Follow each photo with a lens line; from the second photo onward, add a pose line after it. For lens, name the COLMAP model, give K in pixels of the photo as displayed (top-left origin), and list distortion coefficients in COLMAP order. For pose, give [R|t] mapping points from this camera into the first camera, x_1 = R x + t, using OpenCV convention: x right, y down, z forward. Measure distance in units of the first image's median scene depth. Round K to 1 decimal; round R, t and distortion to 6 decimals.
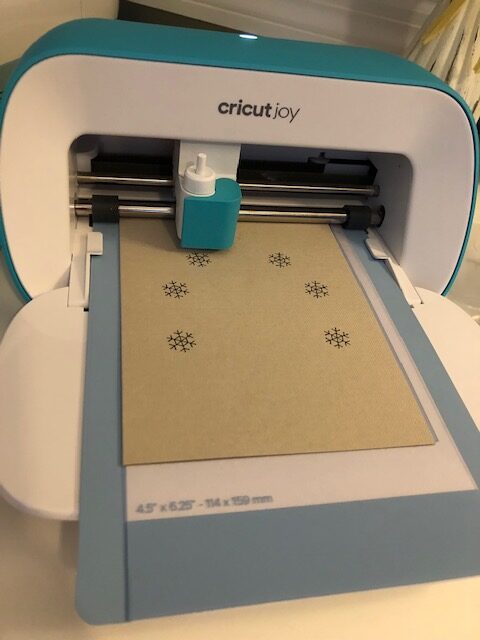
lens RADIAL K [[526.6, 0, 218.0], [0, 526.6, 320.3], [0, 0, 1]] dist [-0.030023, 0.001090]
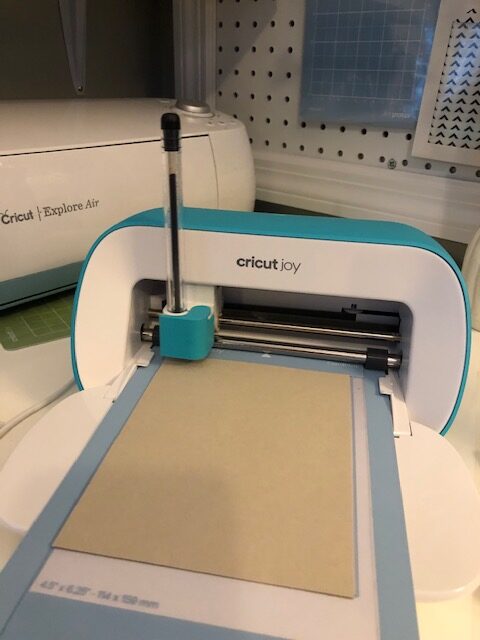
lens RADIAL K [[518.2, 0, 240.0], [0, 518.2, 320.0], [0, 0, 1]] dist [0.004032, -0.004519]
pose [[0.940592, 0.039749, -0.337205, 0.396224], [-0.147813, 0.942015, -0.301262, 0.108740], [0.305677, 0.333208, 0.891927, -0.100309]]
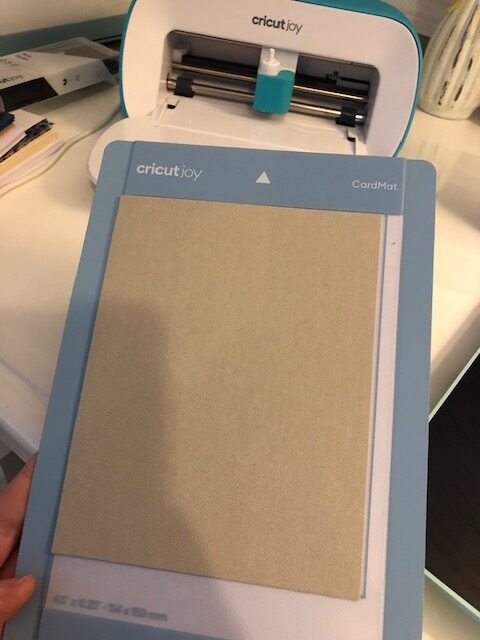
lens RADIAL K [[518.2, 0, 240.0], [0, 518.2, 320.0], [0, 0, 1]] dist [0.004032, -0.004519]
pose [[0.959121, 0.189024, -0.210611, 0.429391], [-0.193300, 0.981140, 0.000288, 0.471807], [0.206693, 0.040435, 0.977570, -0.512656]]
